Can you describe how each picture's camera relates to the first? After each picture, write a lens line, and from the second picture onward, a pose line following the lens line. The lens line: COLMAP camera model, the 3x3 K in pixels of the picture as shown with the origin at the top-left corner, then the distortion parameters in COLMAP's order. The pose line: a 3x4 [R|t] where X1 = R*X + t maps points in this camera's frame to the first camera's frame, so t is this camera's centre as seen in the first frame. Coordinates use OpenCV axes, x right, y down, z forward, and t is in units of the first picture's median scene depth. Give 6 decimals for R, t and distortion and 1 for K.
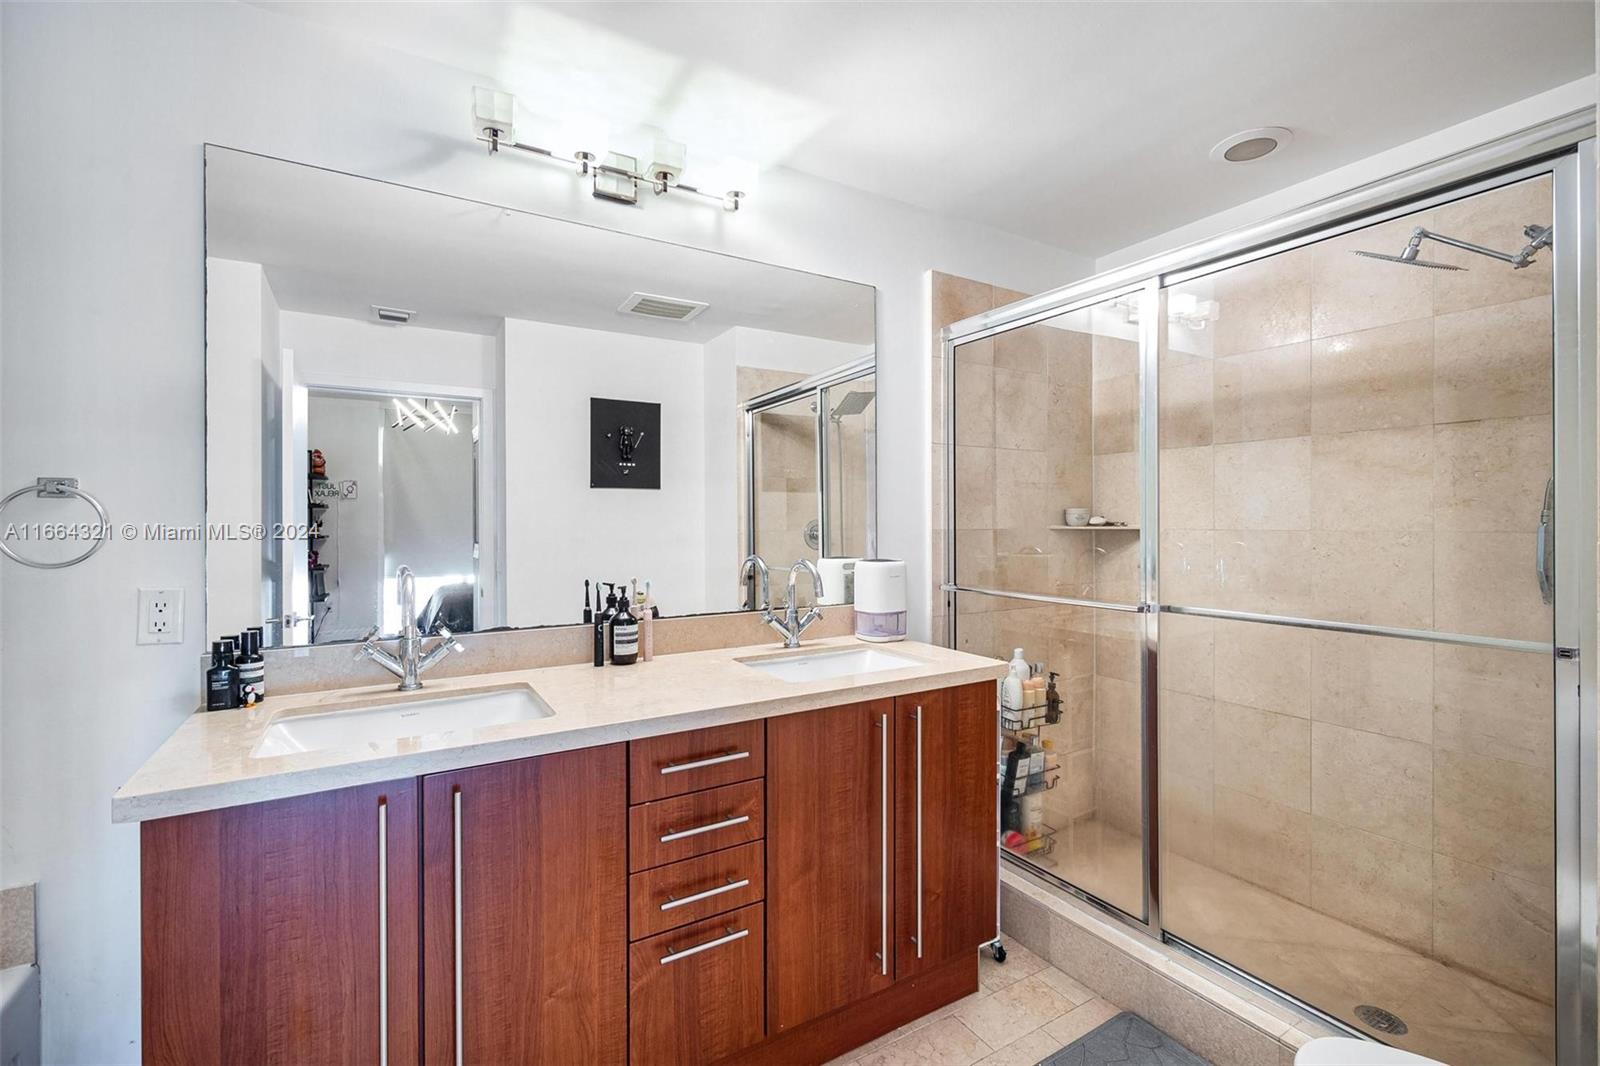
lens RADIAL K [[706.4, 0, 805.4], [0, 706.4, 530.9], [0, 0, 1]] dist [0.007186, -0.001050]
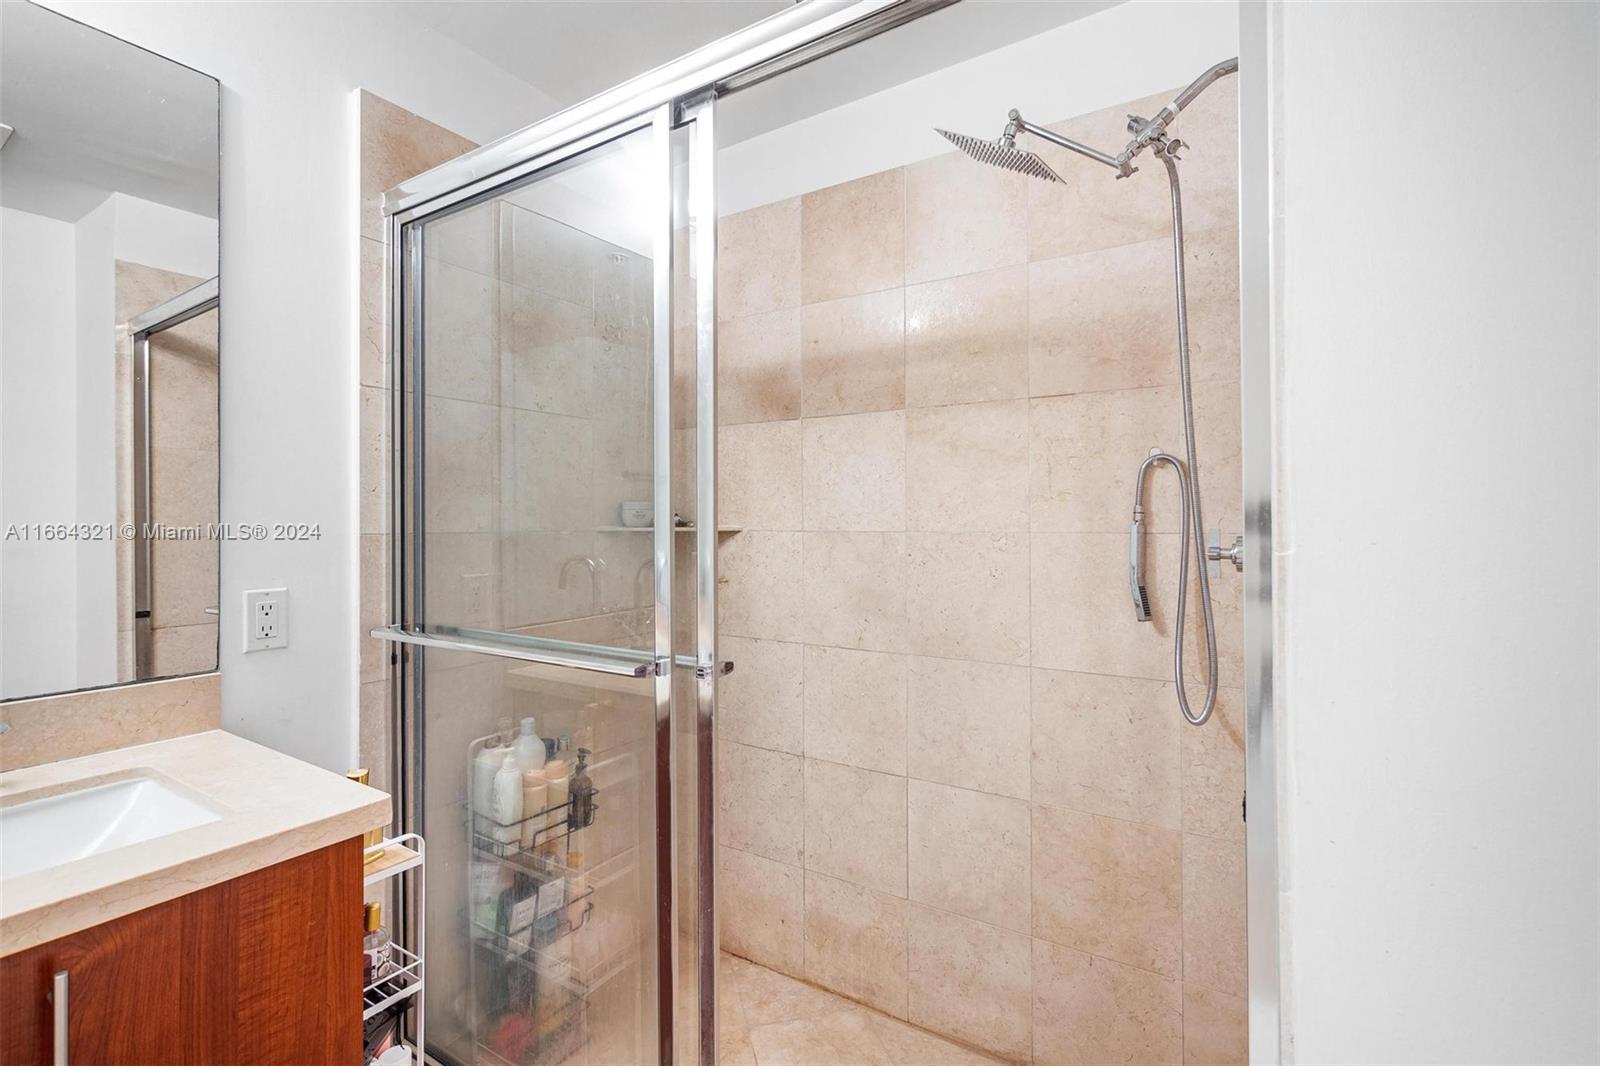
lens RADIAL K [[706.4, 0, 805.4], [0, 706.4, 530.9], [0, 0, 1]] dist [0.007186, -0.001050]
pose [[0.907401, -0.005657, 0.420227, 0.272528], [0.006418, 0.999979, -0.000396, -0.001701], [-0.420217, 0.003056, 0.907419, 0.325839]]
